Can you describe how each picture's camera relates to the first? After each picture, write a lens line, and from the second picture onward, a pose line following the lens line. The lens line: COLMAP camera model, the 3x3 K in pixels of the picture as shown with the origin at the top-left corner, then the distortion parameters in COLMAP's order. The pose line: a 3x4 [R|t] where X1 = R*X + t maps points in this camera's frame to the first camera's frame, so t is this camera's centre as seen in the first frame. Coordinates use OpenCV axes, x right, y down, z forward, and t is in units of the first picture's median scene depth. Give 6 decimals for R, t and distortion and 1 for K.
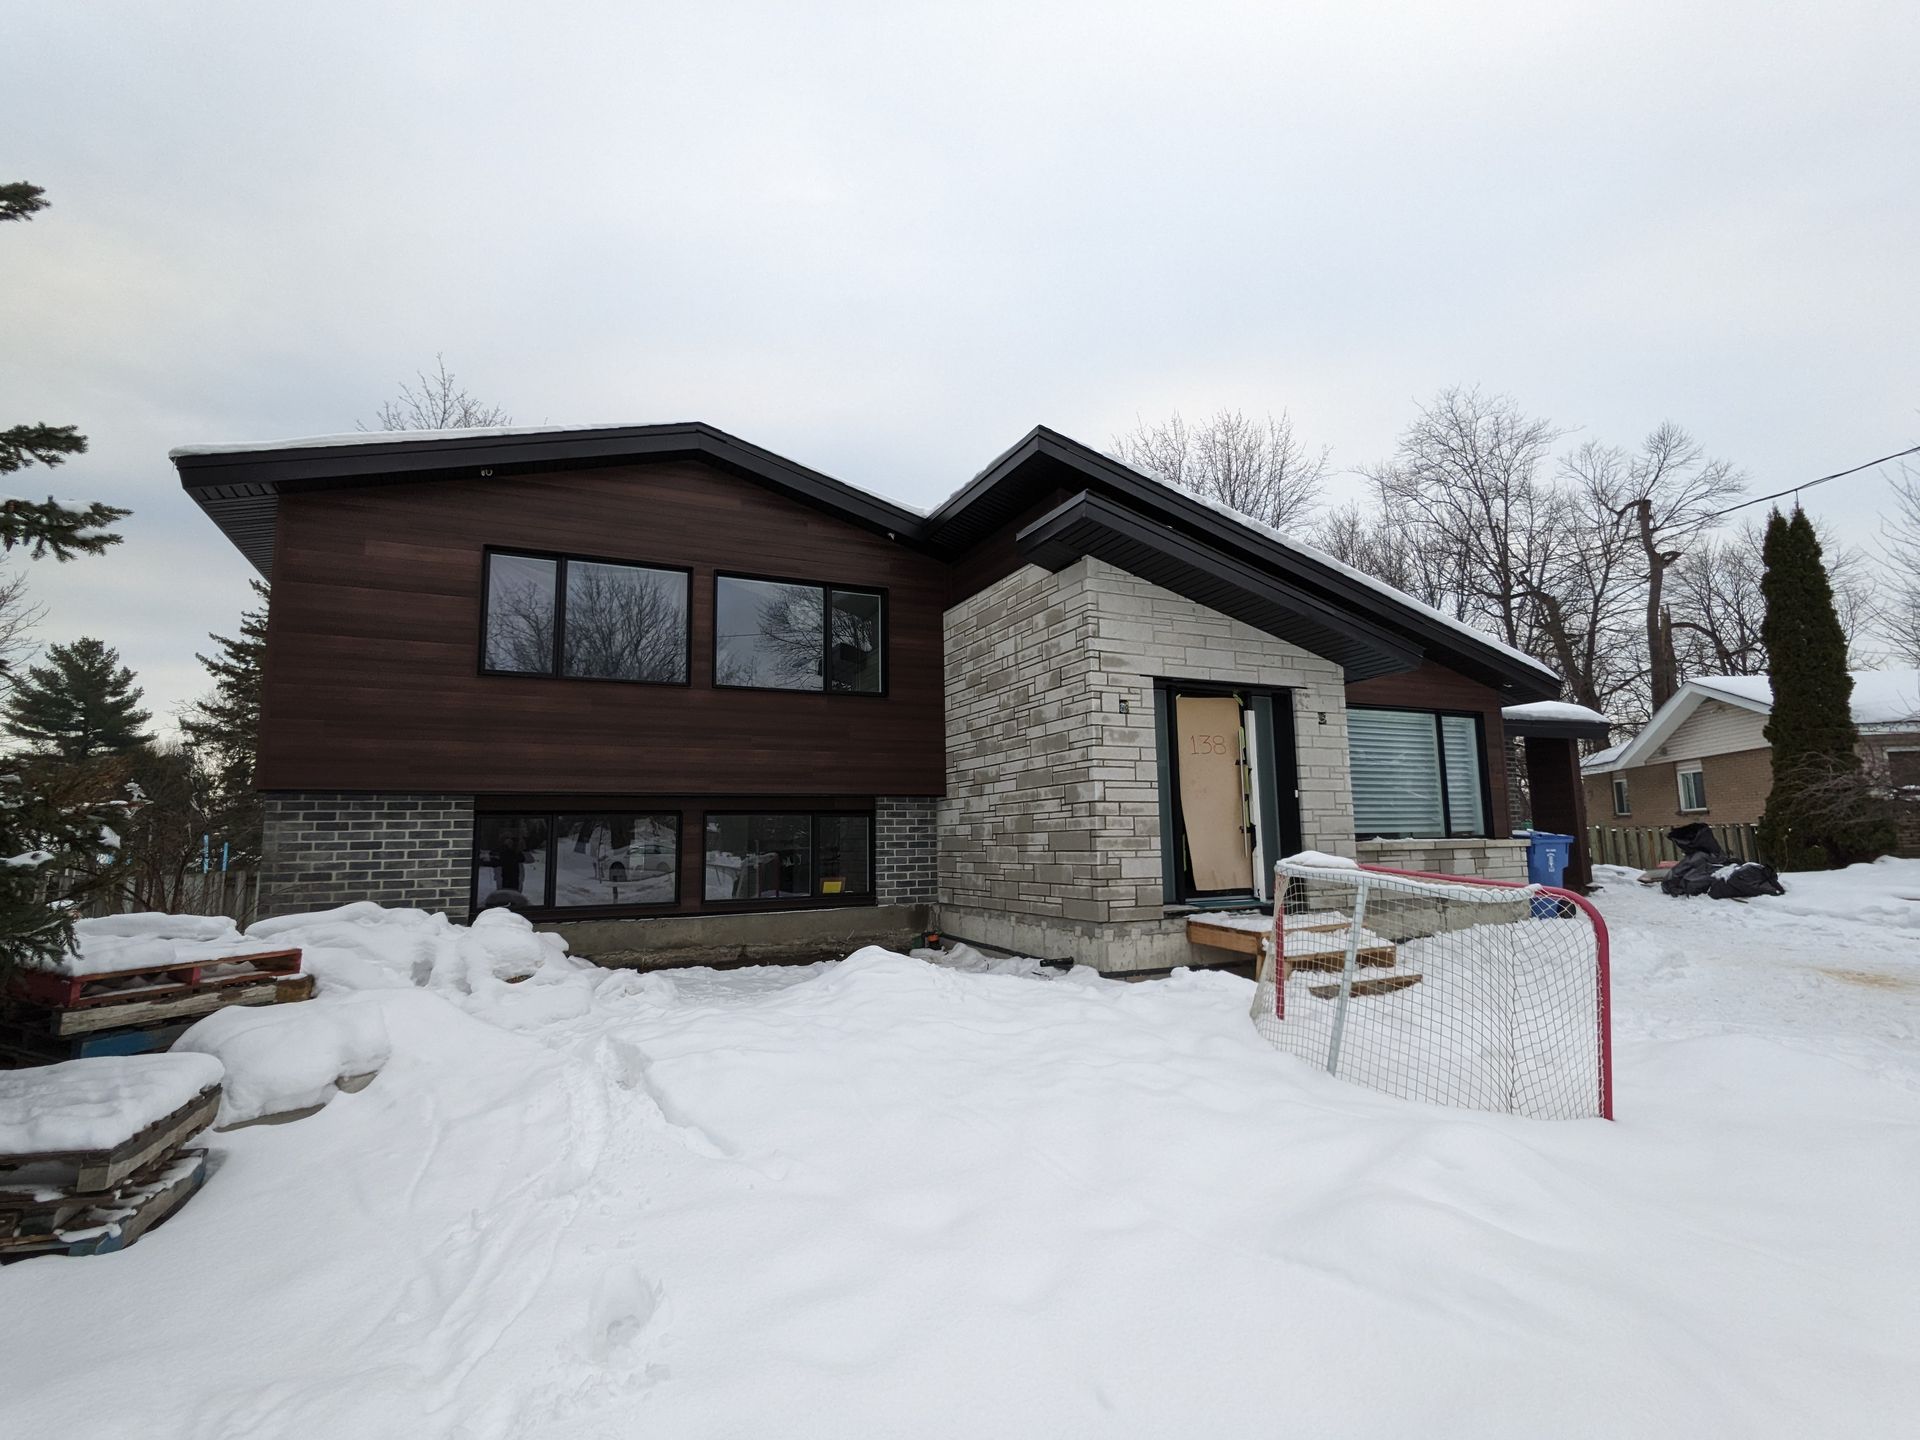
lens RADIAL K [[923.0, 0, 958.8], [0, 923.0, 721.9], [0, 0, 1]] dist [0.001101, 0.001078]
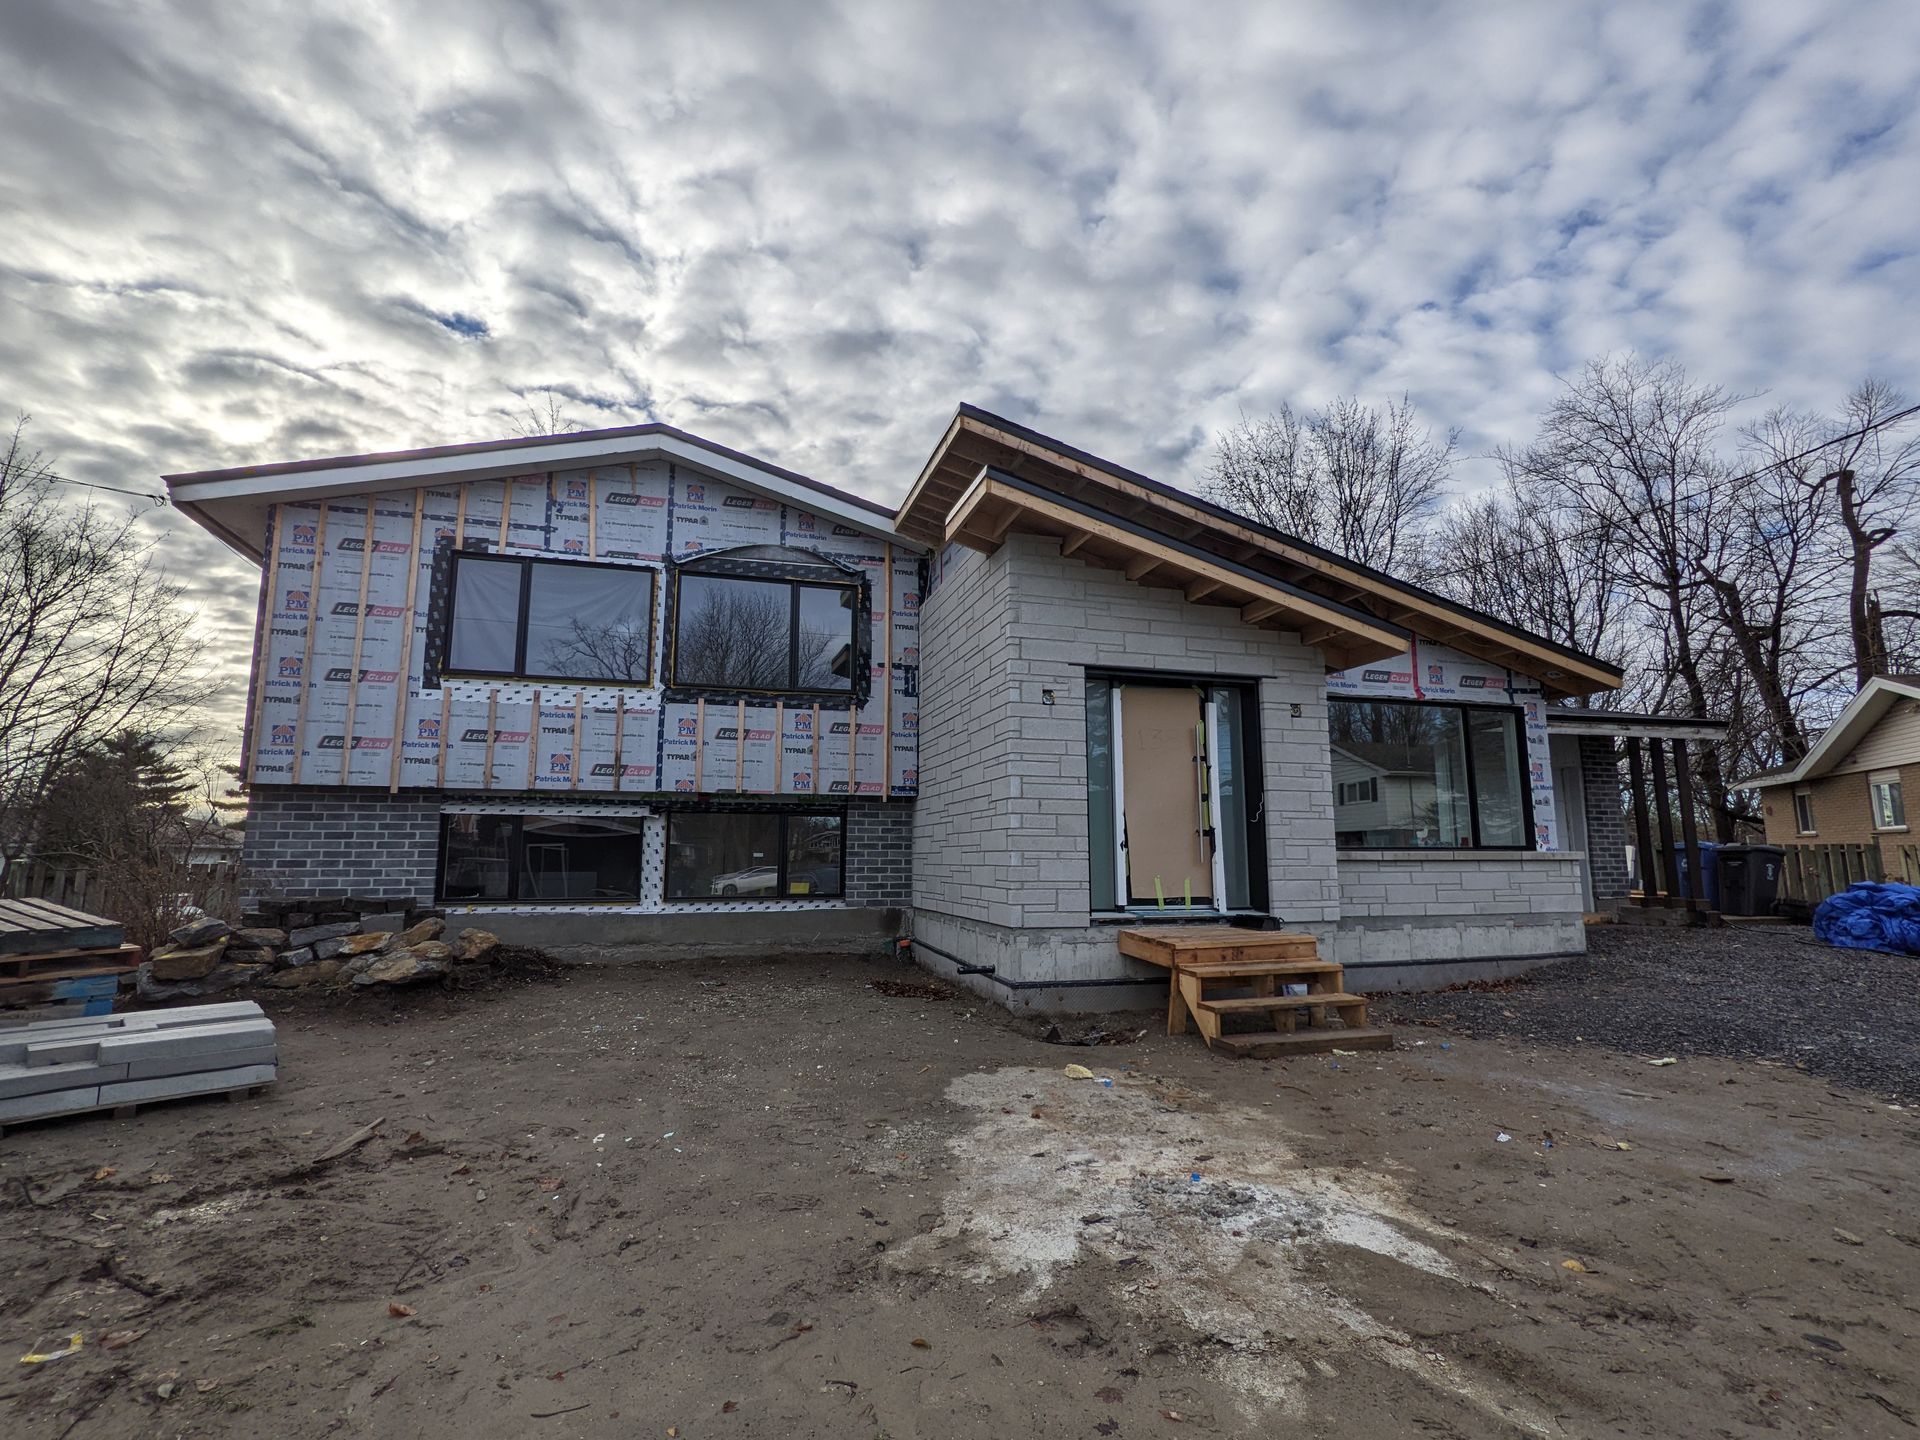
lens RADIAL K [[923.0, 0, 960.6], [0, 923.0, 717.0], [0, 0, 1]] dist [0.001101, 0.001078]
pose [[0.987322, -0.005868, -0.158621, 0.181584], [0.002844, 0.999810, -0.019279, 0.016049], [0.158704, 0.018584, 0.987151, 0.050985]]
